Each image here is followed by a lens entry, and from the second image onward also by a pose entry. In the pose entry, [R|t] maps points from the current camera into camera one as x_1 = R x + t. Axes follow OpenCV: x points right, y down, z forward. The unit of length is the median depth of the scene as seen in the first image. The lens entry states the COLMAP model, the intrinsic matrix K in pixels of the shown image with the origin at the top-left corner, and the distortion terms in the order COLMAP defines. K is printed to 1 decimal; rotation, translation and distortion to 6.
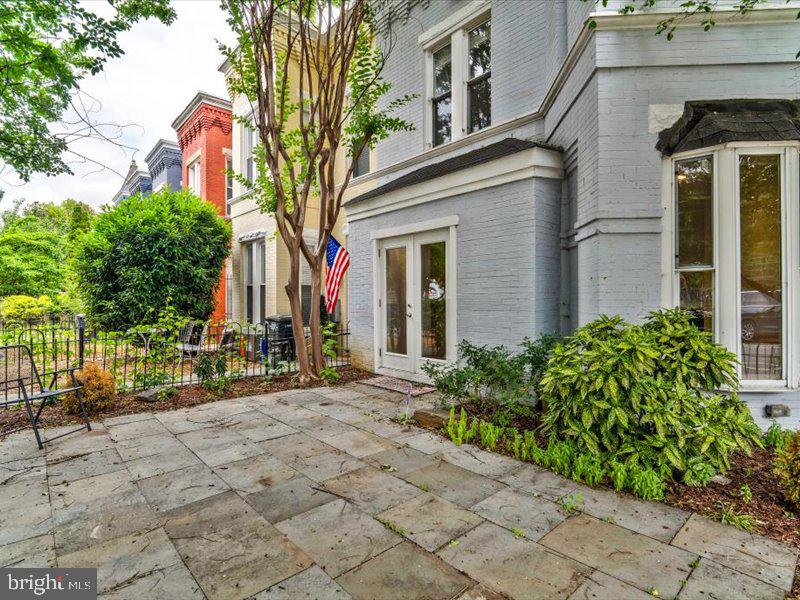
lens RADIAL K [[417.3, 0, 402.5], [0, 417.3, 298.3], [0, 0, 1]] dist [-0.005645, -0.000999]
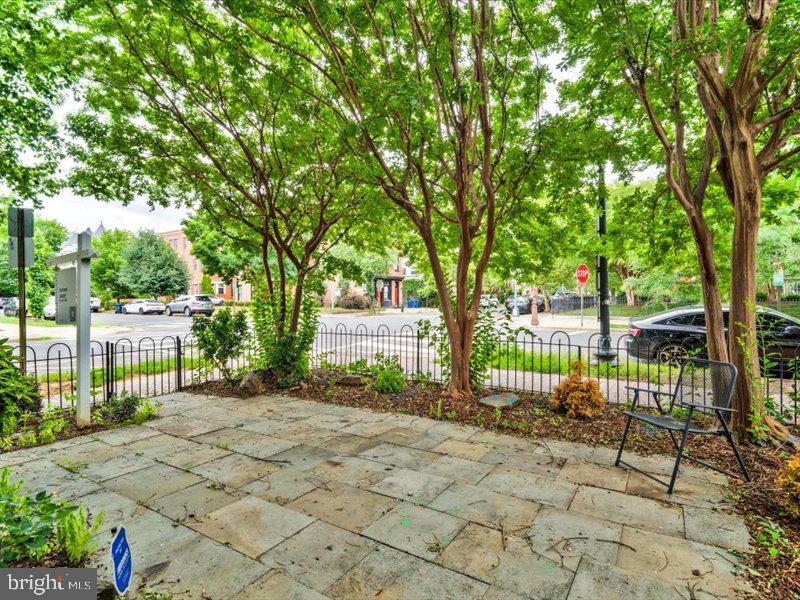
lens RADIAL K [[417.3, 0, 402.5], [0, 417.3, 298.3], [0, 0, 1]] dist [-0.005645, -0.000999]
pose [[-0.960108, 0.003616, -0.279605, -0.192102], [0.006467, 0.999936, -0.009275, -0.005079], [0.279554, -0.010713, -0.960070, 2.190779]]
